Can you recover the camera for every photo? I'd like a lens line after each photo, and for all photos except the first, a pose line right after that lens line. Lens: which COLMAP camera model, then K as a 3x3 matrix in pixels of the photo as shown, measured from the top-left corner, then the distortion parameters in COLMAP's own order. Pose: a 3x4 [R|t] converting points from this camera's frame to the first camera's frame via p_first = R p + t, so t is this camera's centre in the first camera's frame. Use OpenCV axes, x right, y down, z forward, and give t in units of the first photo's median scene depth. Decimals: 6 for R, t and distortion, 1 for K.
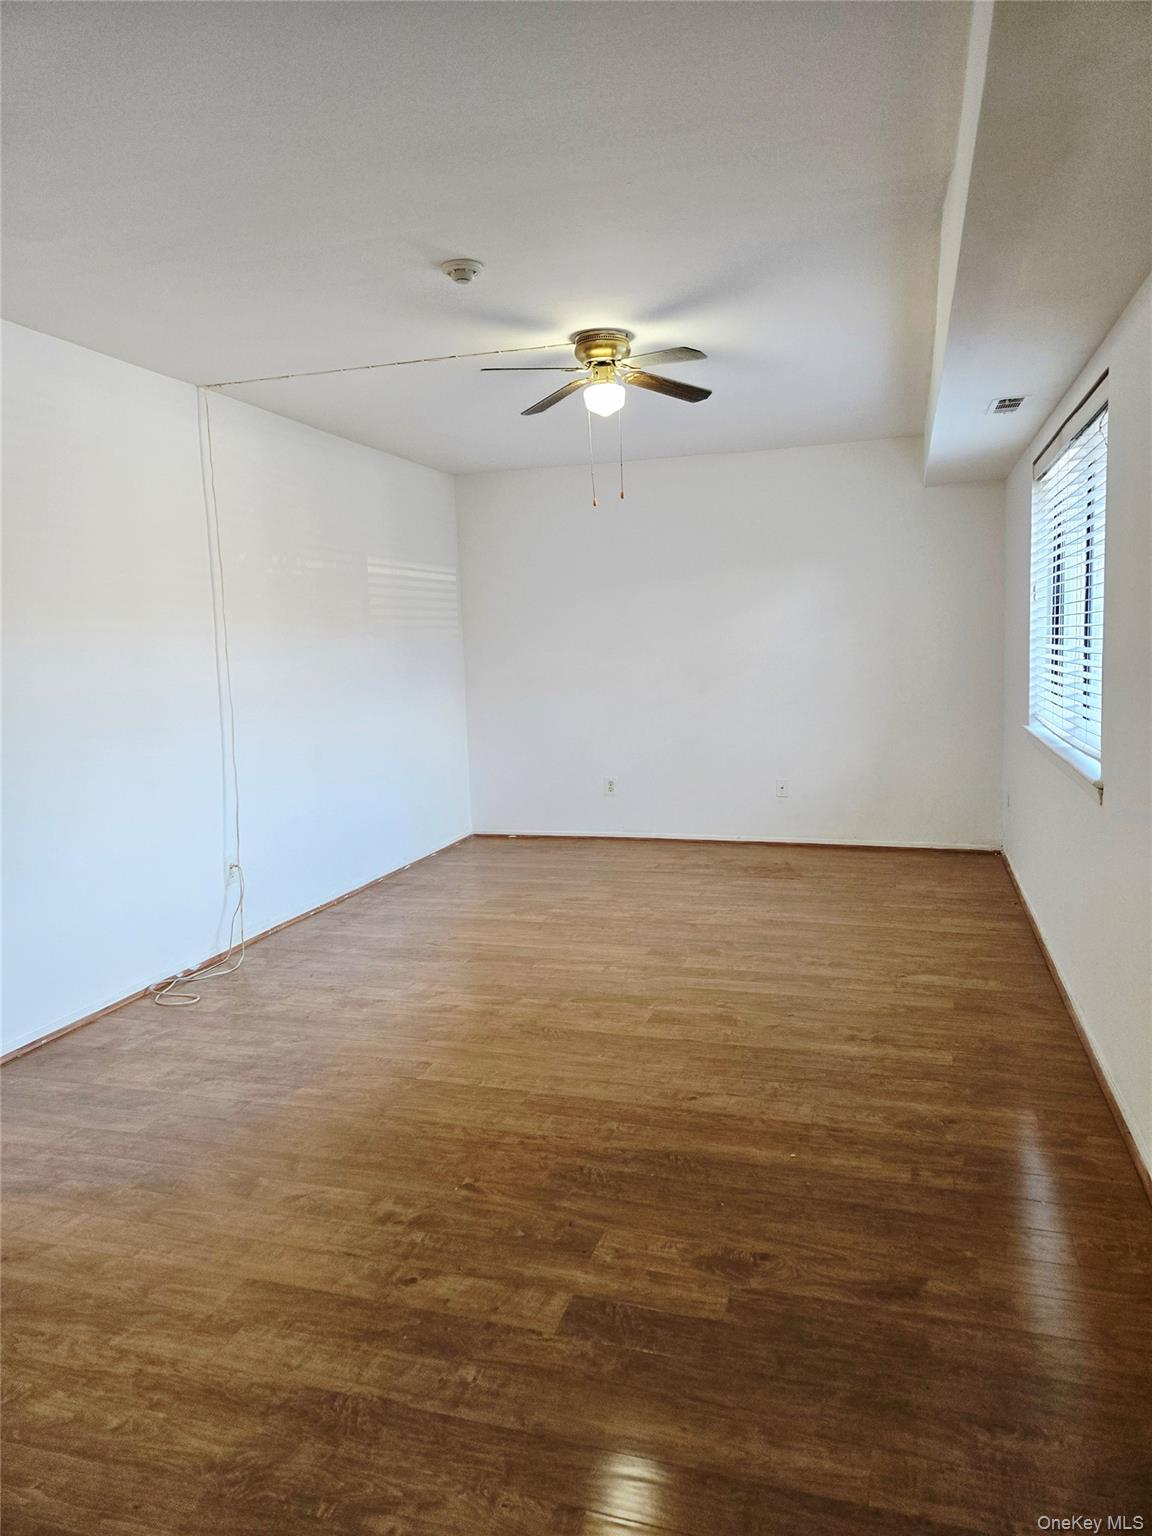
lens RADIAL K [[1022.3, 0, 582.5], [0, 1022.3, 743.6], [0, 0, 1]] dist [0.061605, -0.044591]
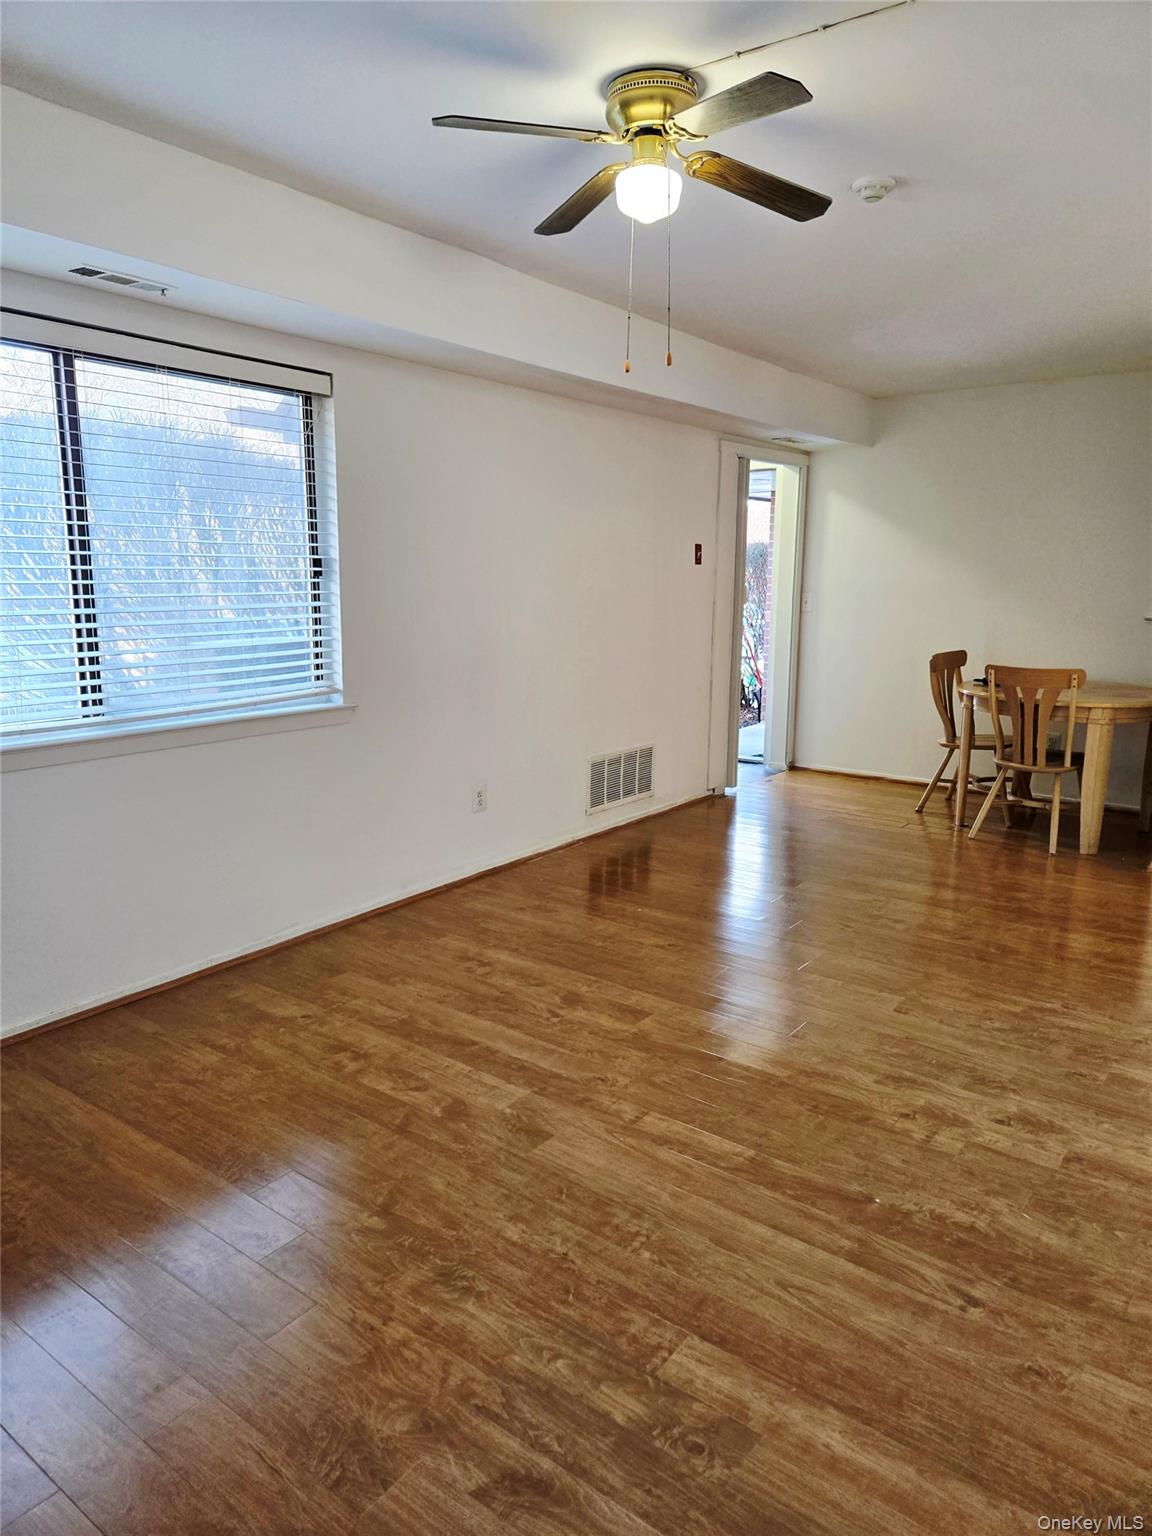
lens RADIAL K [[1022.3, 0, 577.2], [0, 1022.3, 762.3], [0, 0, 1]] dist [0.061605, -0.044591]
pose [[-0.942747, -0.038837, 0.331241, -0.161087], [0.055349, 0.961205, 0.270226, -0.185367], [-0.328885, 0.273089, -0.904023, 1.742585]]
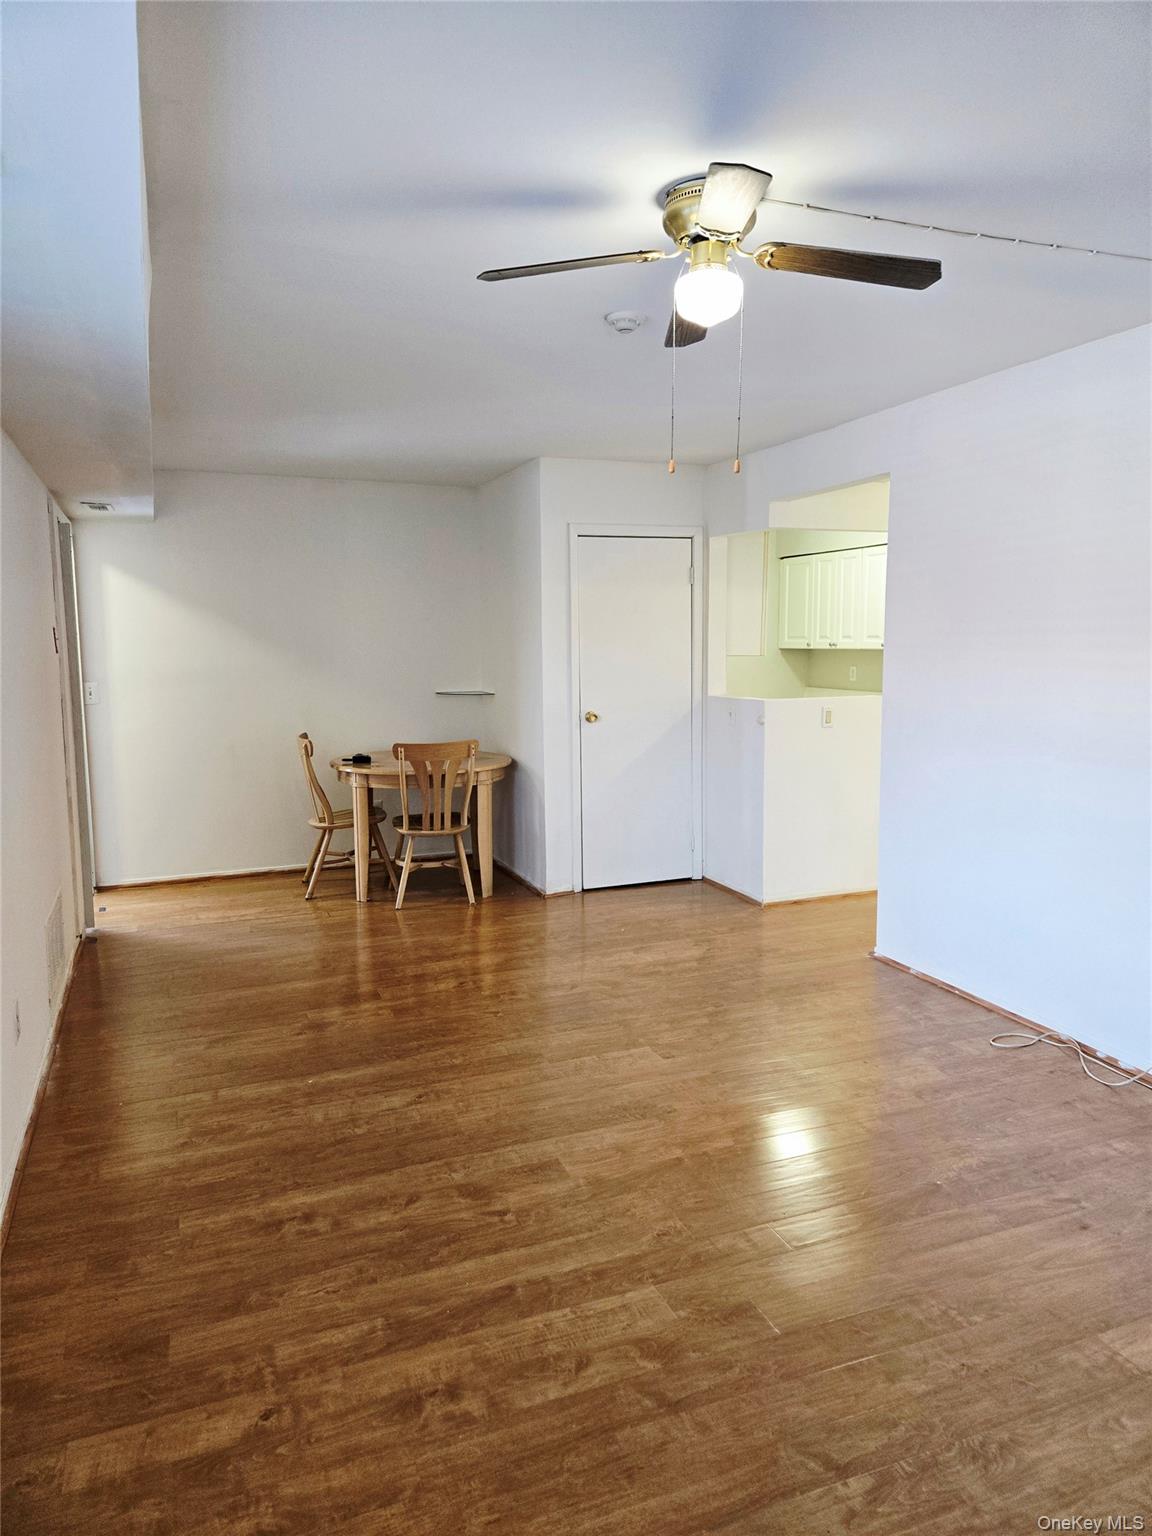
lens RADIAL K [[1022.3, 0, 578.3], [0, 1022.3, 757.8], [0, 0, 1]] dist [0.061605, -0.044591]
pose [[-0.774534, 0.112500, -0.622448, 0.511480], [-0.031397, 0.976006, 0.215469, -0.210552], [0.631753, 0.186431, -0.752417, 1.533923]]
